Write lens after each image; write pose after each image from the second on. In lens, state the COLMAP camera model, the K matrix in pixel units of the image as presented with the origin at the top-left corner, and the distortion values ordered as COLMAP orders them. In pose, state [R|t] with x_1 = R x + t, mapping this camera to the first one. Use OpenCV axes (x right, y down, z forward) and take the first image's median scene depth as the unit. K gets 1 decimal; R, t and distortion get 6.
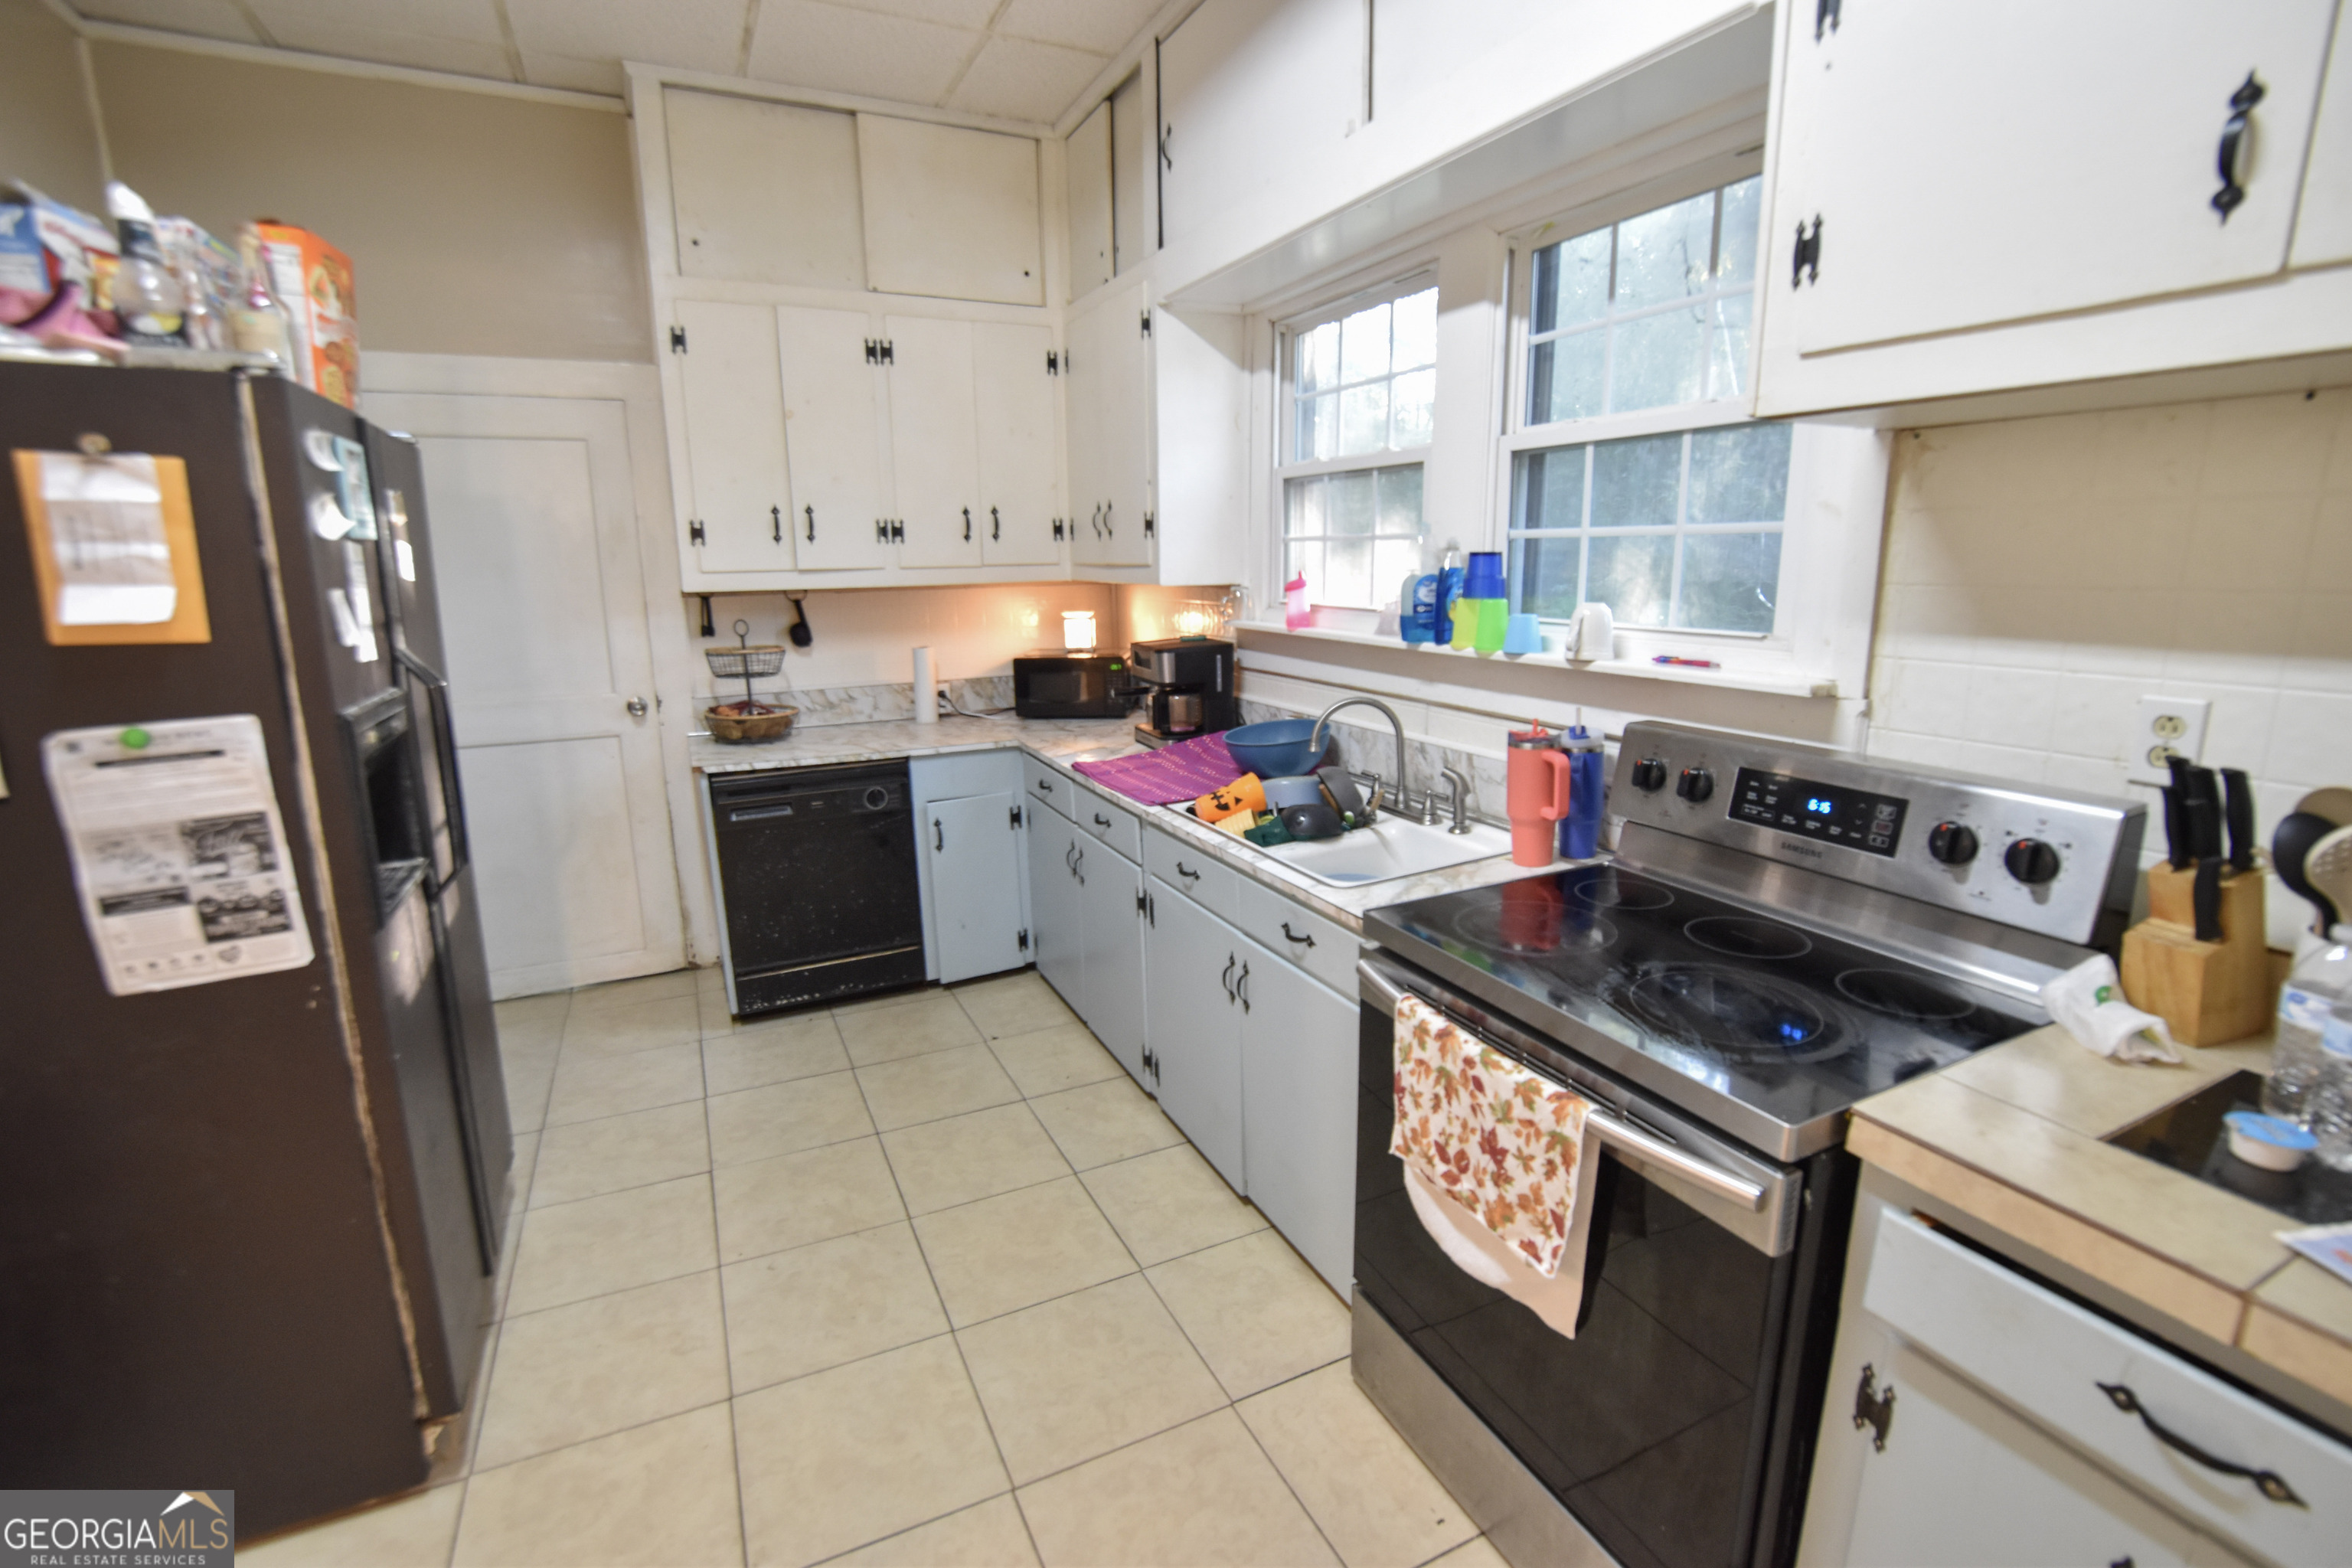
lens RADIAL K [[1051.7, 0, 1182.3], [0, 1051.7, 781.2], [0, 0, 1]] dist [-0.034827, 0.007152]
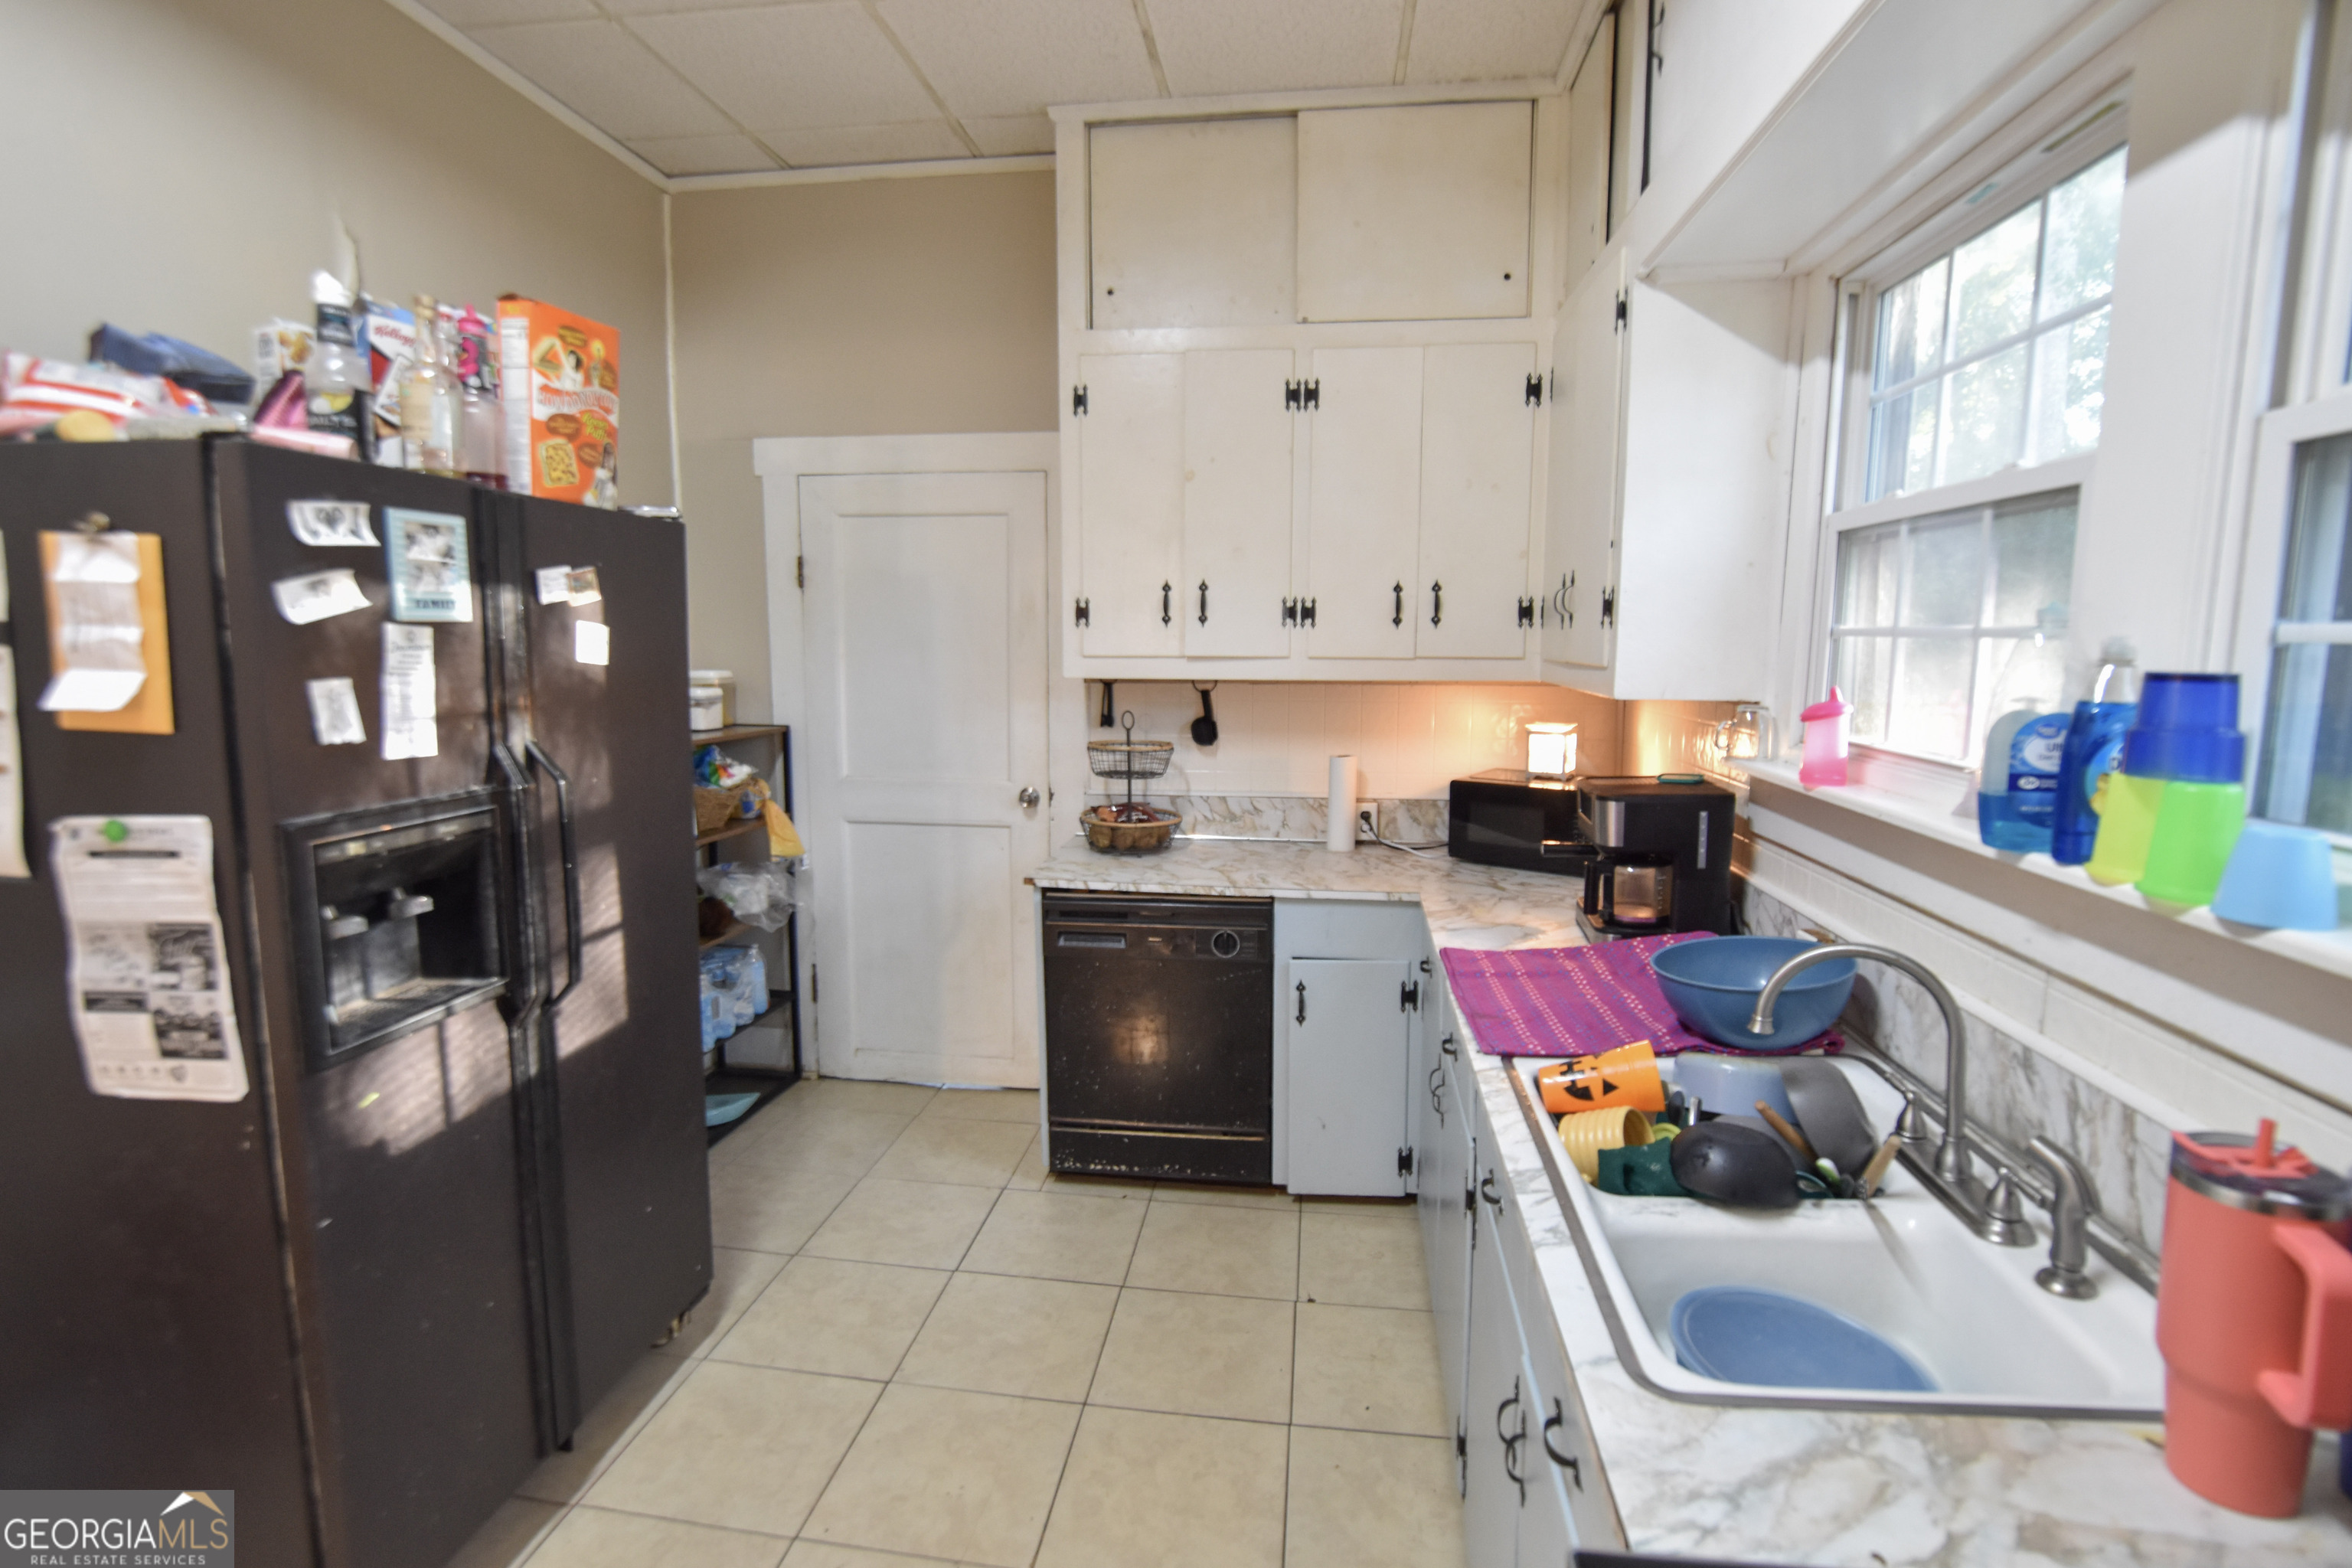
lens RADIAL K [[1102.7, 0, 1176.0], [0, 1102.7, 784.0], [0, 0, 1]] dist [-0.038844, 0.007026]
pose [[0.832837, 0.088325, -0.546426, 0.140162], [-0.130359, 0.990717, -0.038547, -0.076324], [0.537949, 0.103335, 0.836620, 0.307357]]
